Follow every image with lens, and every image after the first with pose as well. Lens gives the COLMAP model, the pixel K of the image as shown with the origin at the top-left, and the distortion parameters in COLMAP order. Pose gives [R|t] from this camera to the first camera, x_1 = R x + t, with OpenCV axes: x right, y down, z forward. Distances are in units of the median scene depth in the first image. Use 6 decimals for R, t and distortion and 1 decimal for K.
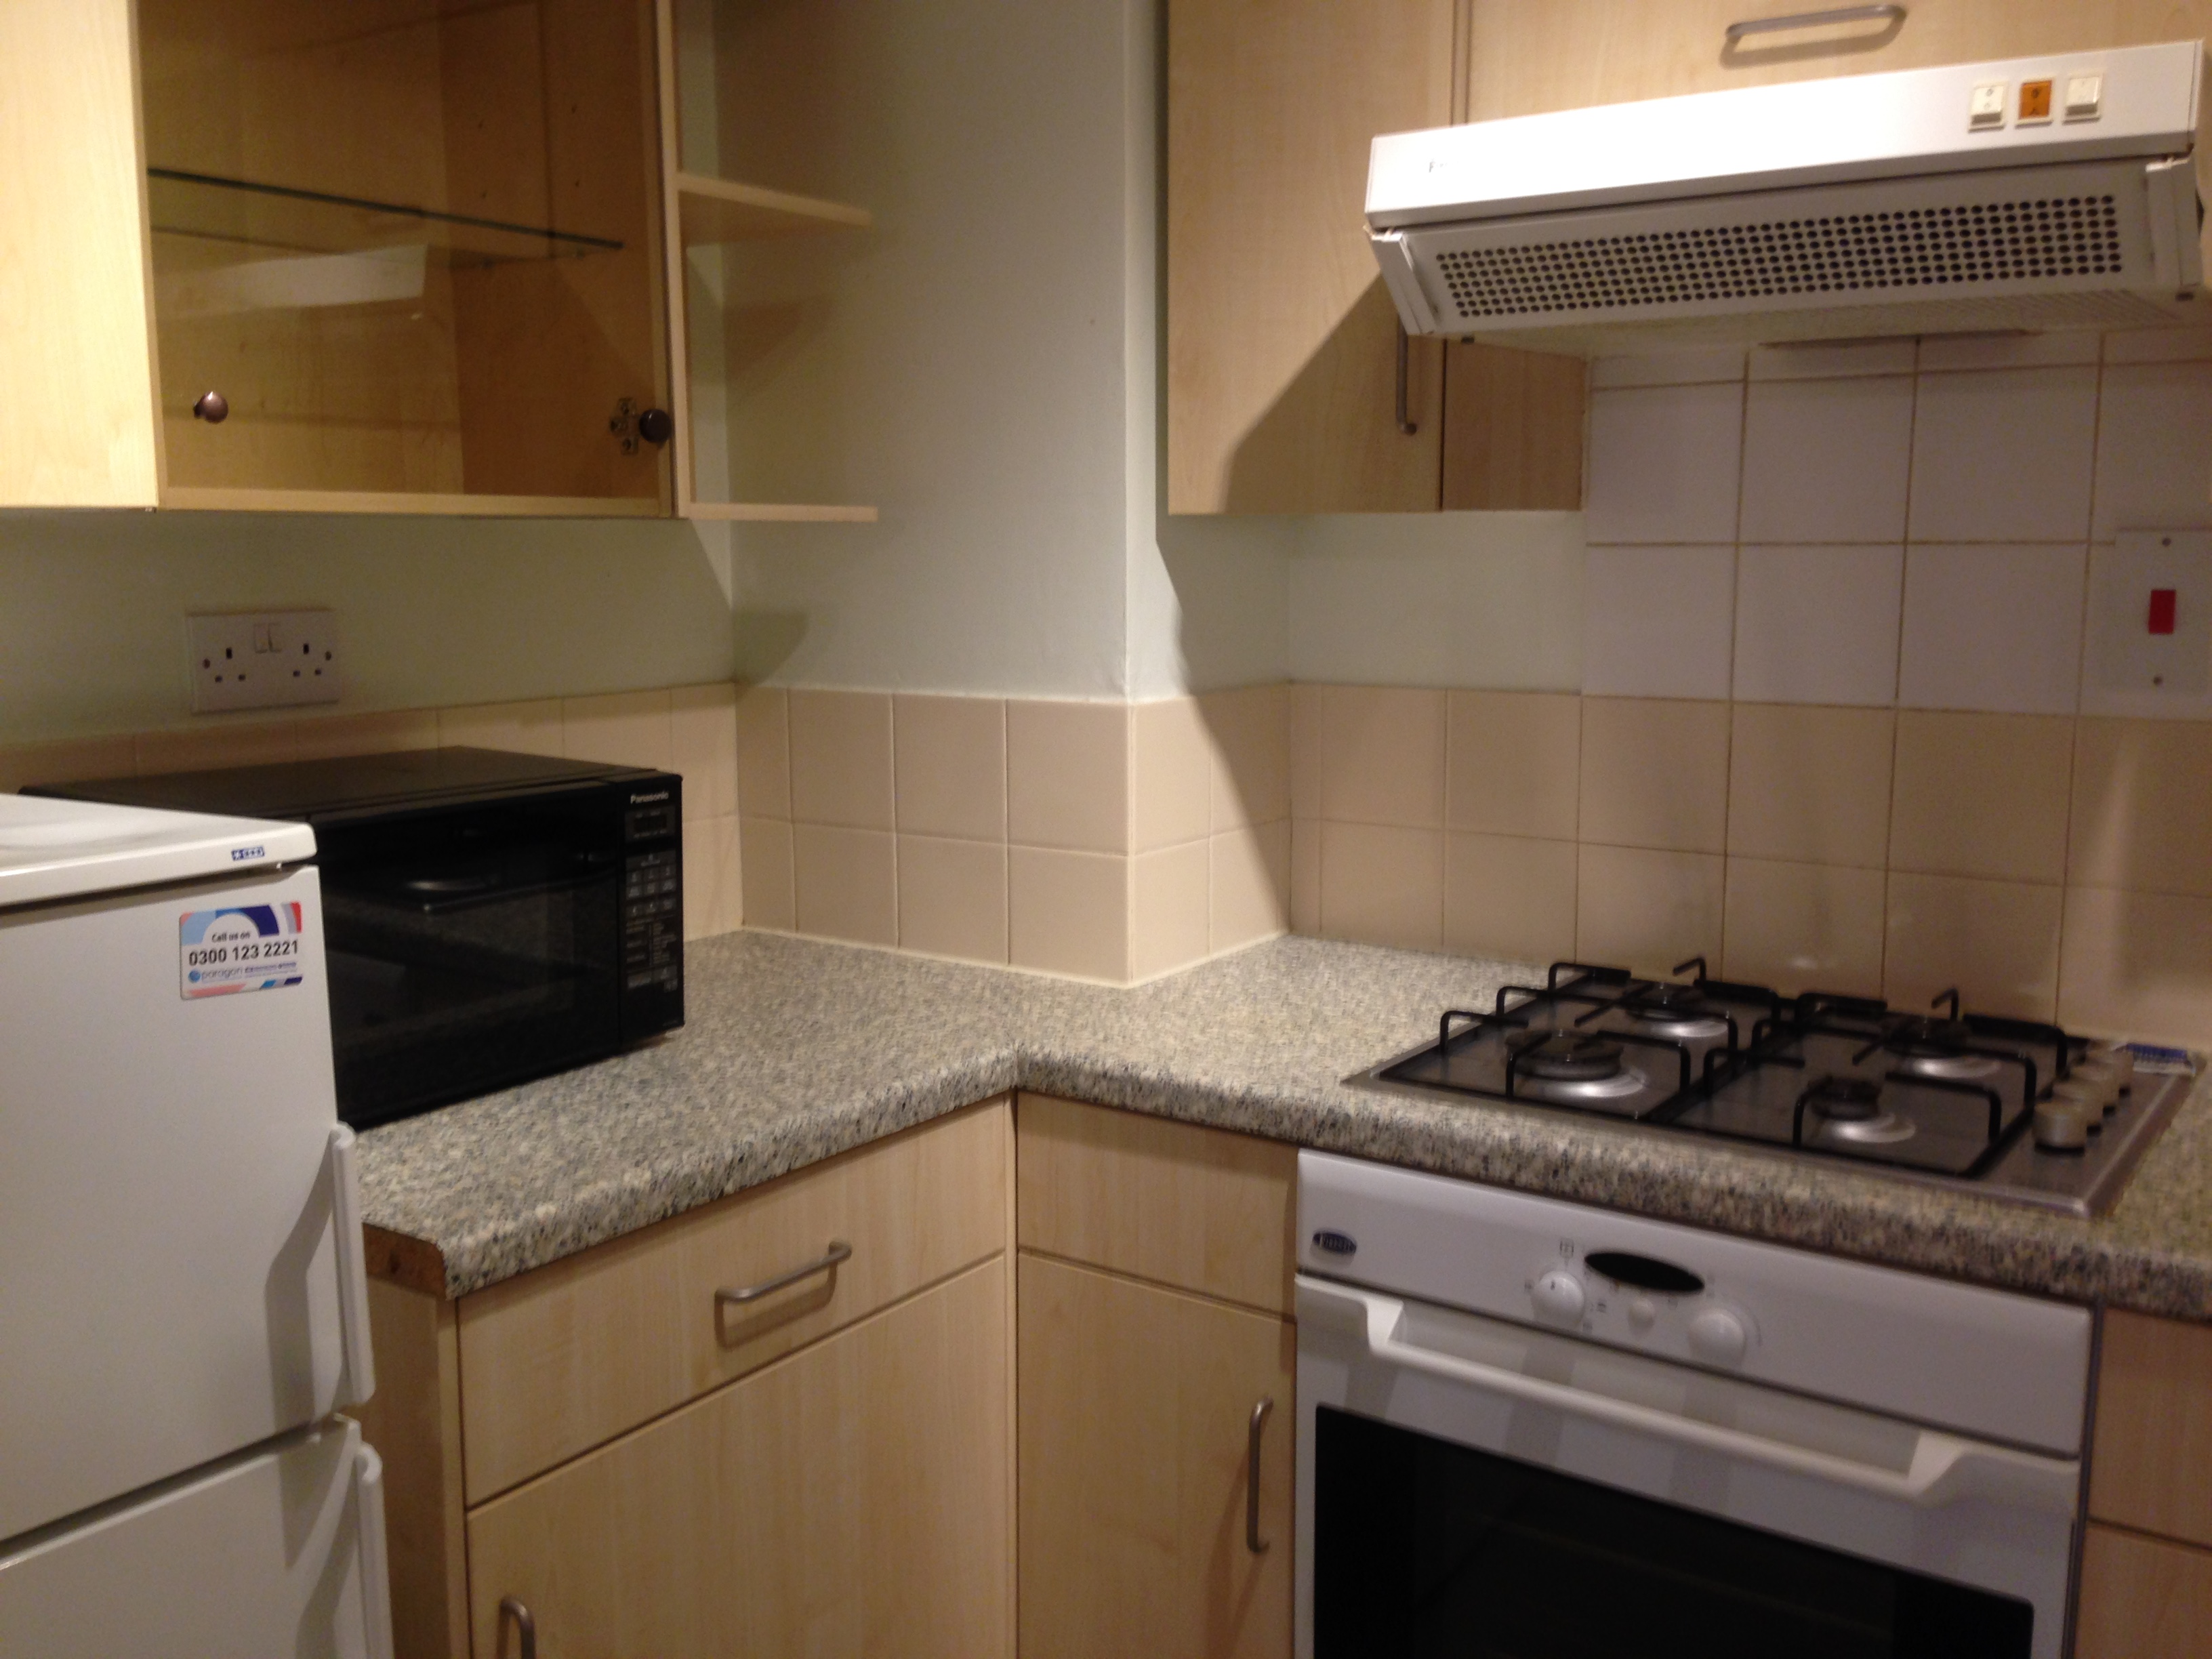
lens RADIAL K [[1992.0, 0, 1107.5], [0, 1992.0, 836.7], [0, 0, 1]] dist [0.120434, -0.227927]
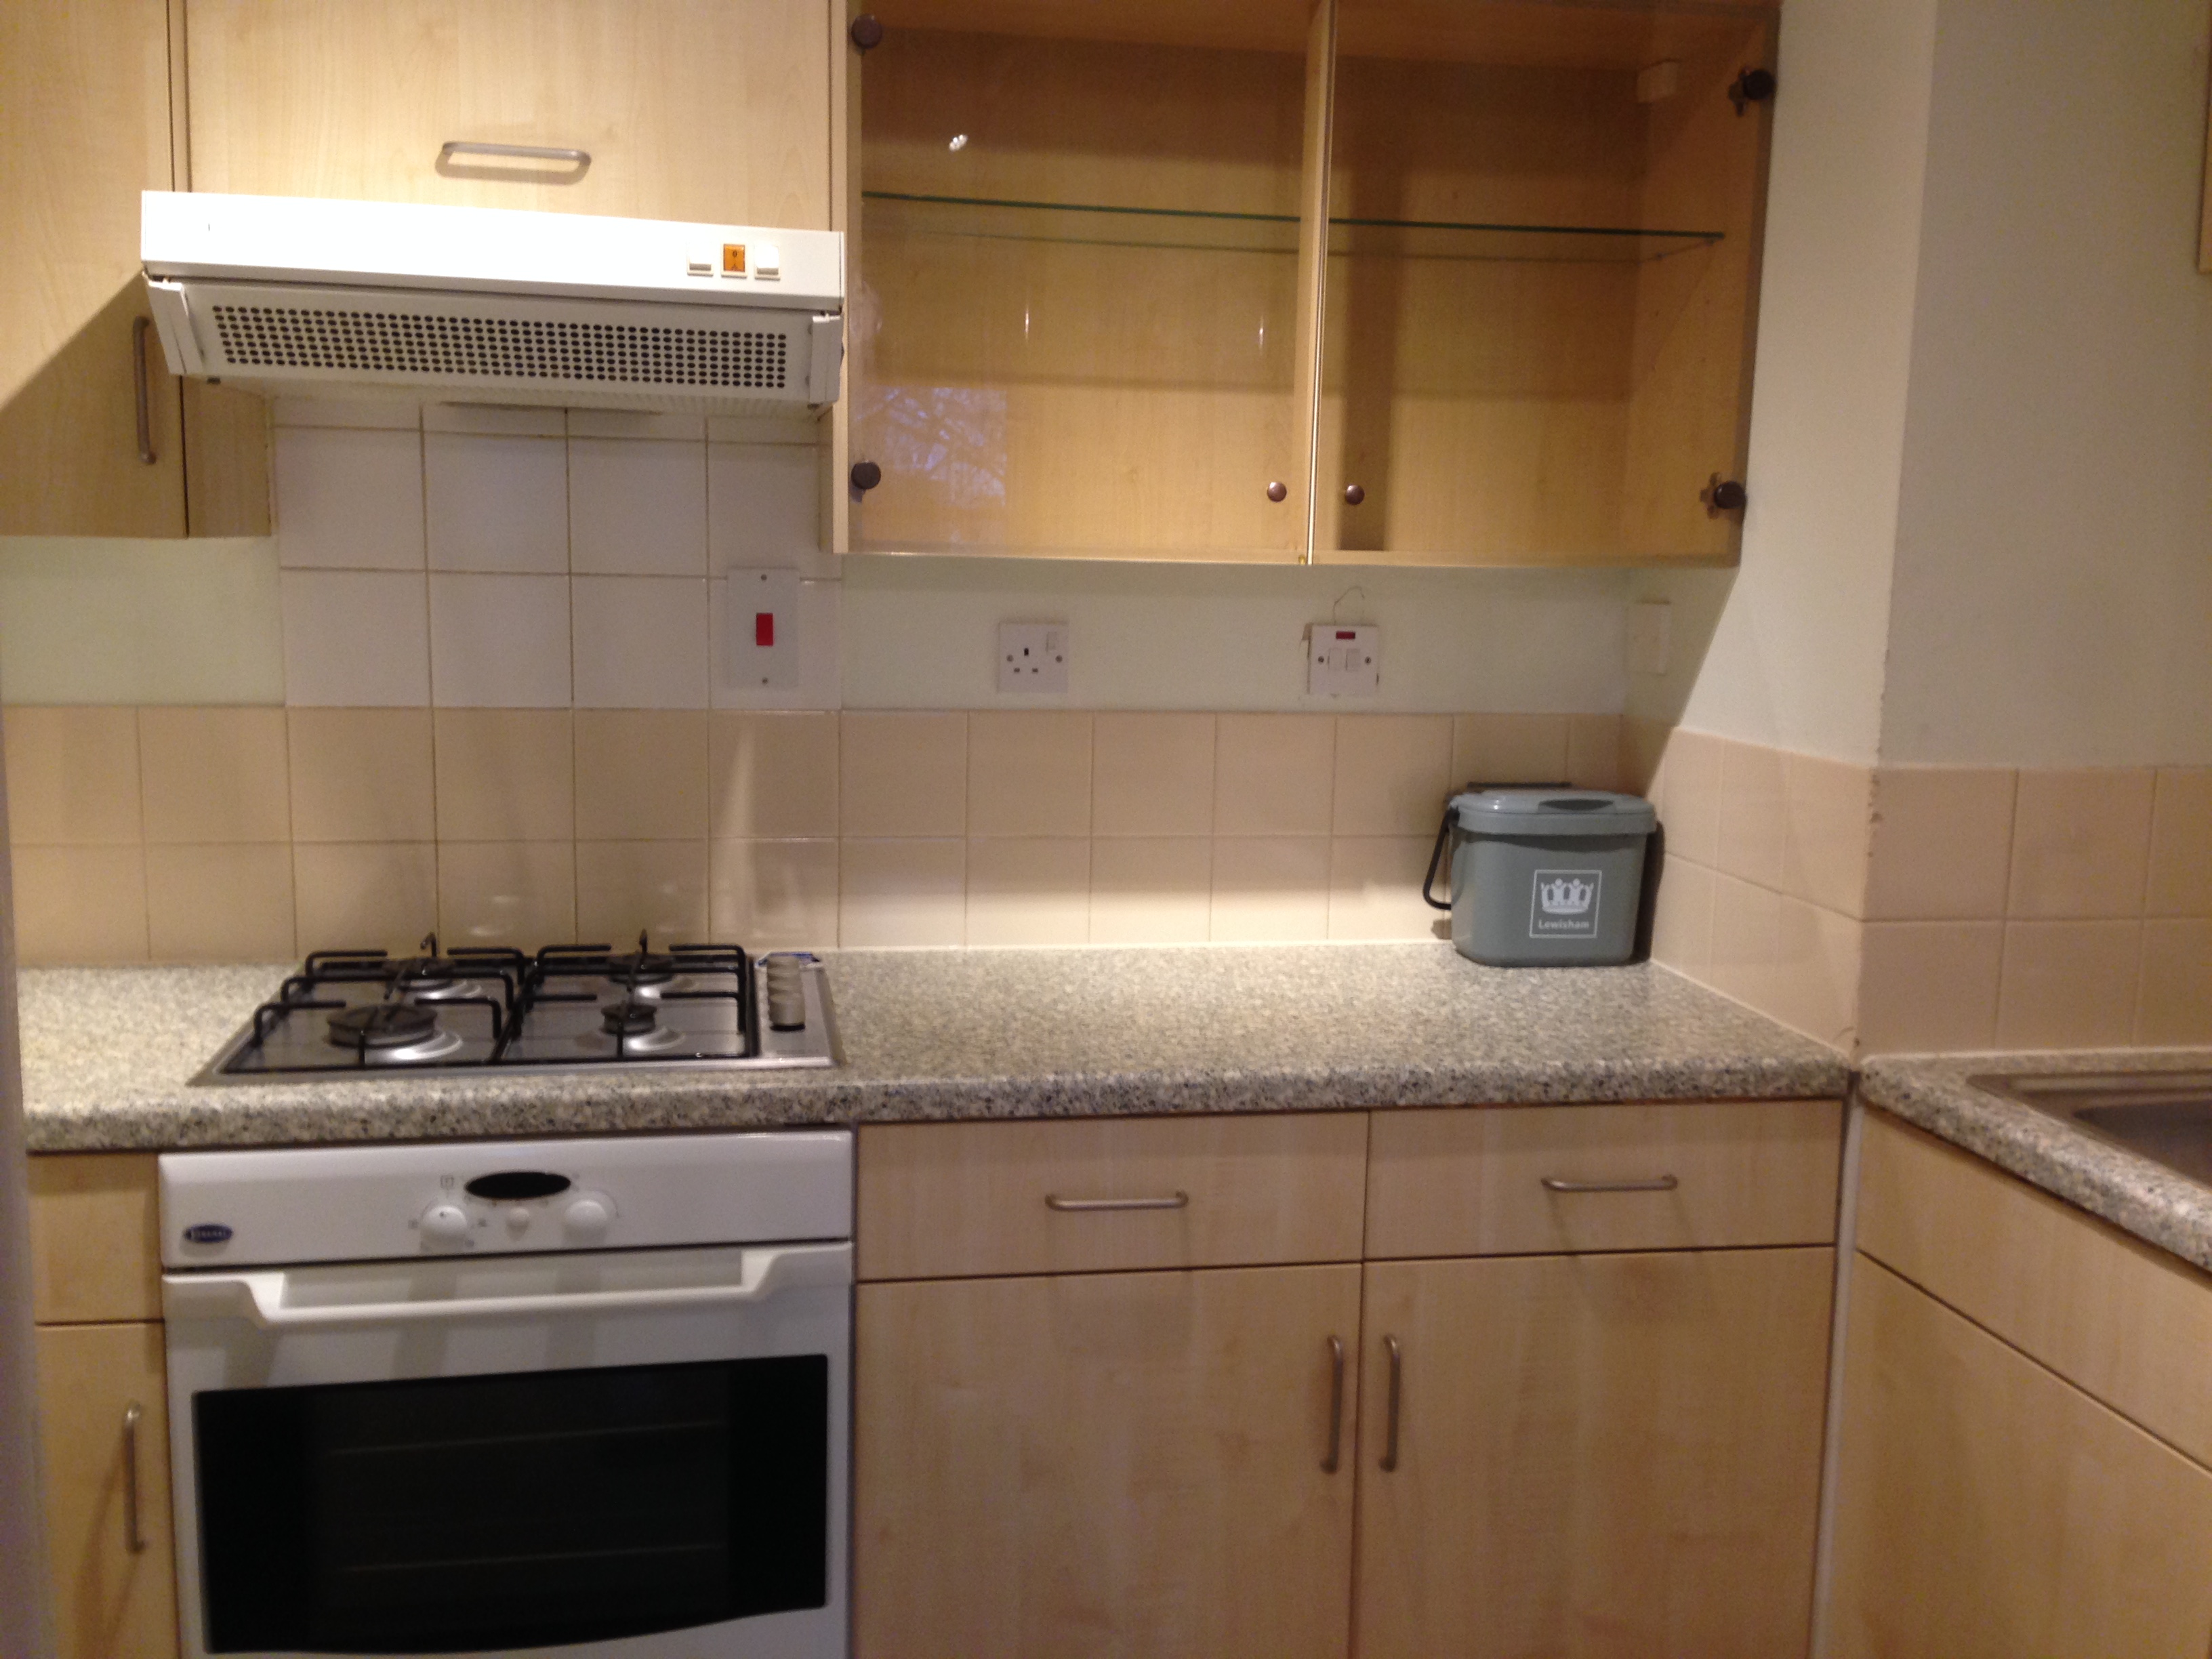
lens RADIAL K [[2124.7, 0, 1106.0], [0, 2124.7, 829.5], [0, 0, 1]] dist [0.004907, -0.021458]
pose [[0.674502, -0.080172, 0.733907, -0.381101], [0.083957, 0.995967, 0.031638, -0.005340], [-0.733484, 0.040277, 0.678513, -0.117004]]
